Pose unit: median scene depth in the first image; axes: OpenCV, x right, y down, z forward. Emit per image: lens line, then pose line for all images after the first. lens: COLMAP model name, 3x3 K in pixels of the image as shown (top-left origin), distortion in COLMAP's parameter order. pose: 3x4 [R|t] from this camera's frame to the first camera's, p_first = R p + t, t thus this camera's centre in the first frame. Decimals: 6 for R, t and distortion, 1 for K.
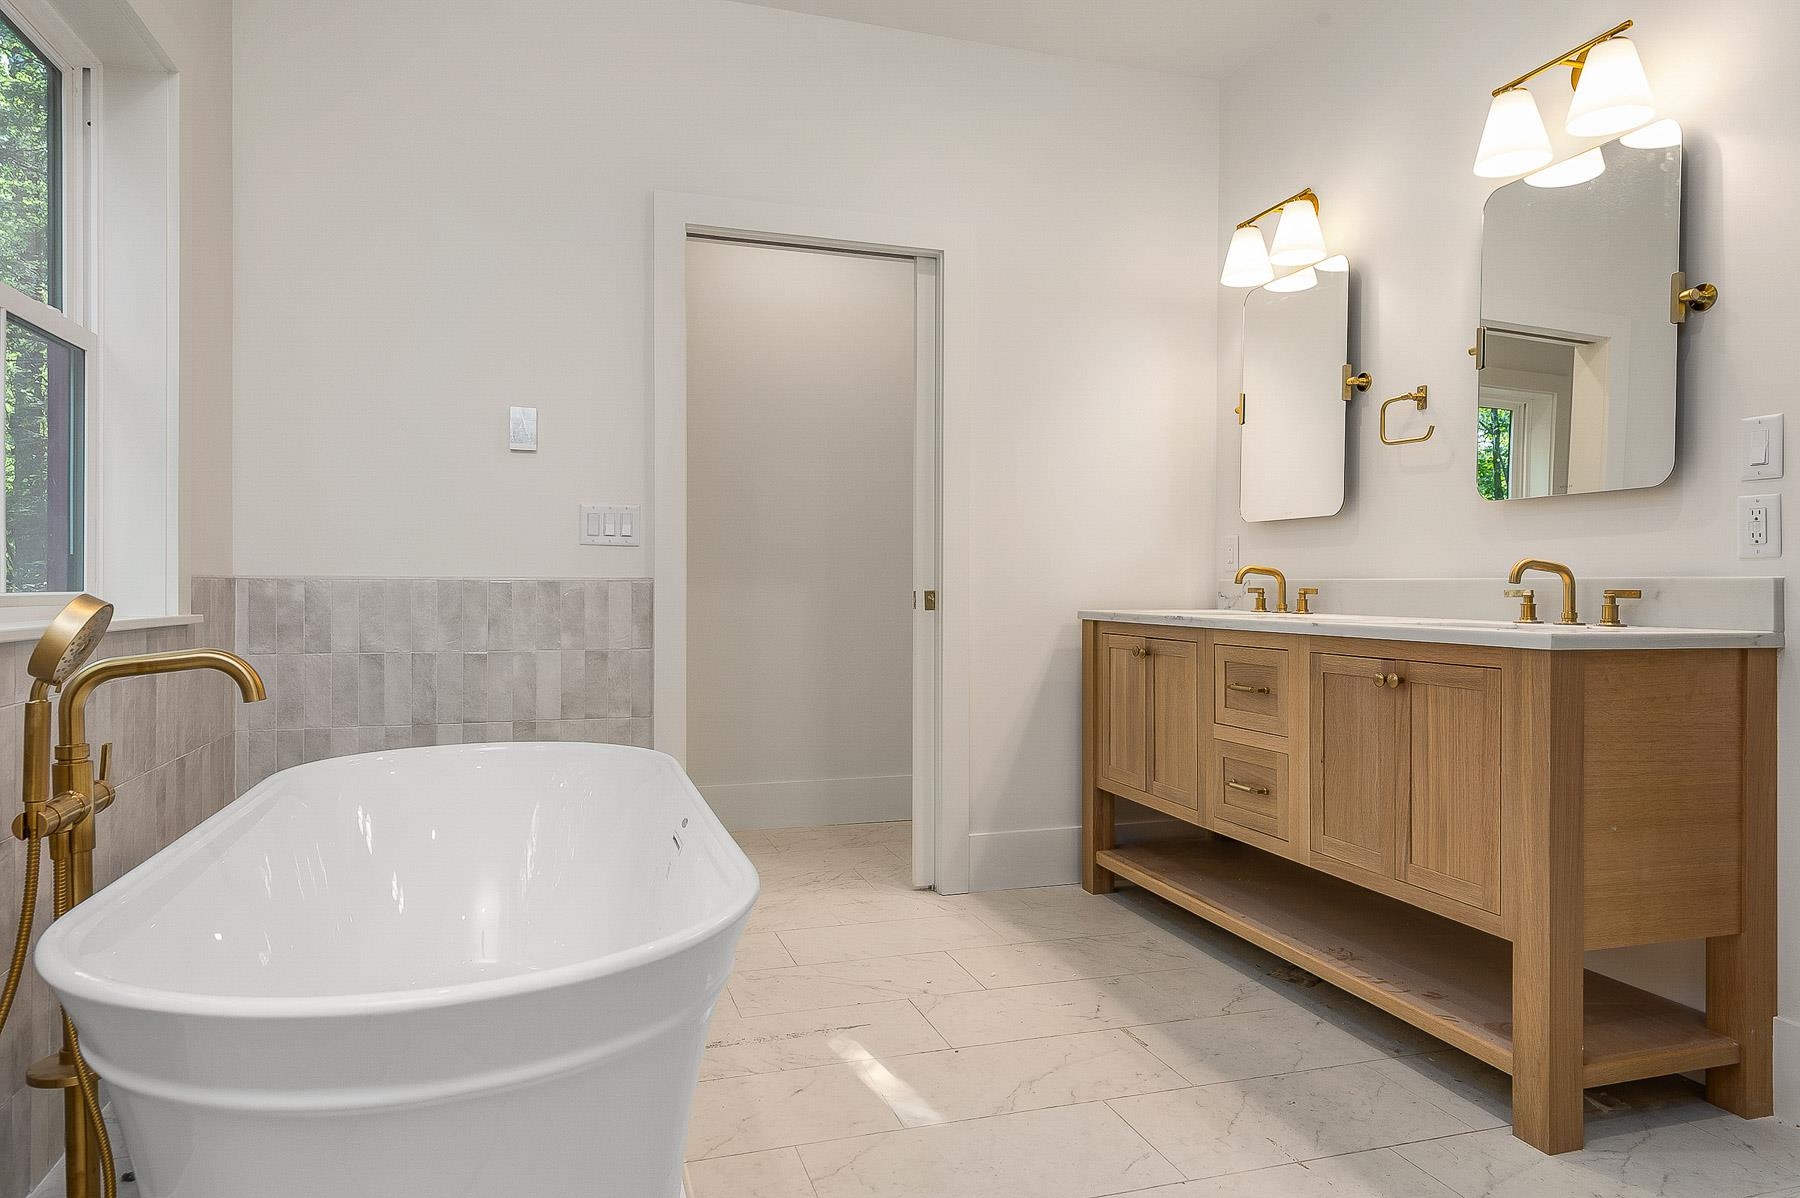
lens RADIAL K [[1095.4, 0, 892.9], [0, 1095.4, 600.8], [0, 0, 1]] dist [0.019723, -0.006130]
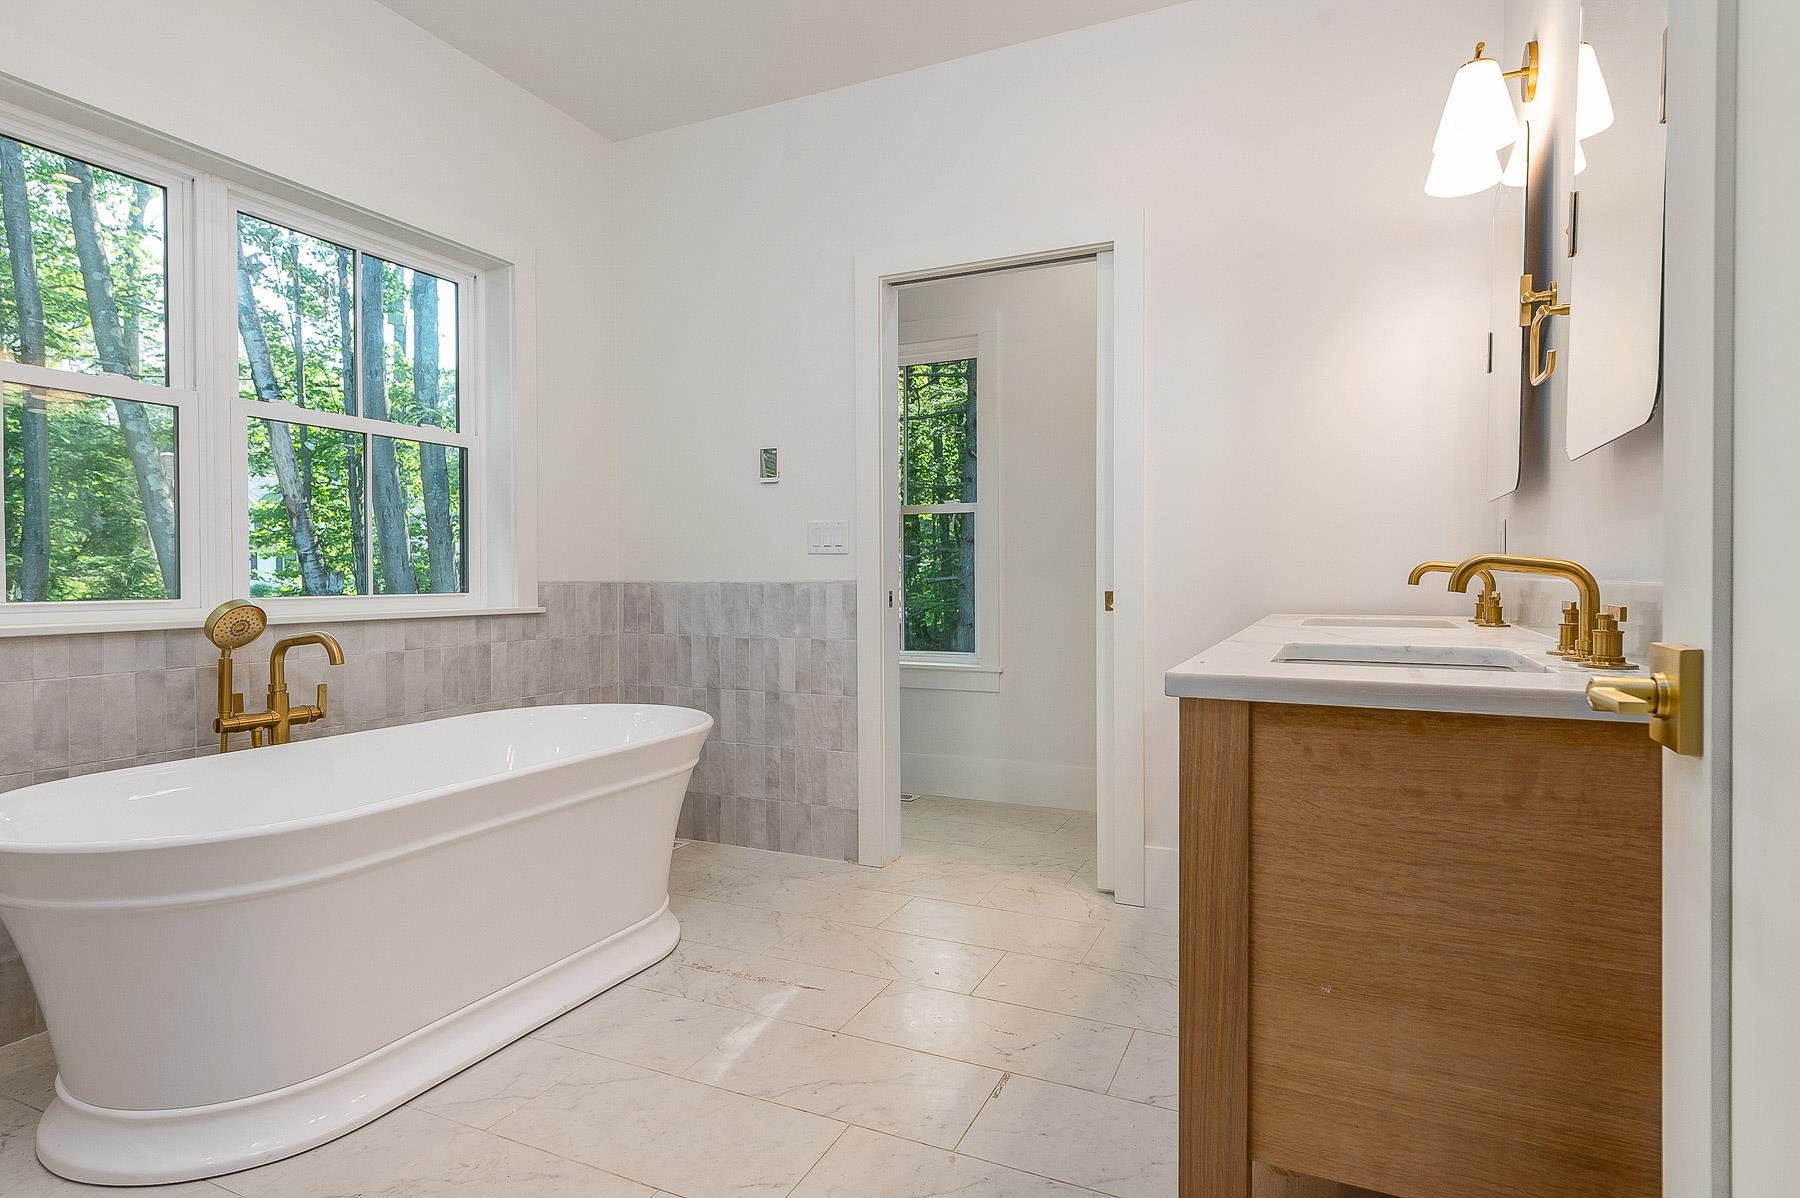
lens RADIAL K [[946.8, 0, 893.9], [0, 946.8, 600.2], [0, 0, 1]] dist [0.003644, -0.004552]
pose [[0.738419, 0.010384, -0.674263, 0.524870], [-0.001791, 0.999908, 0.013438, -0.013343], [0.674340, -0.008715, 0.738369, 0.277917]]
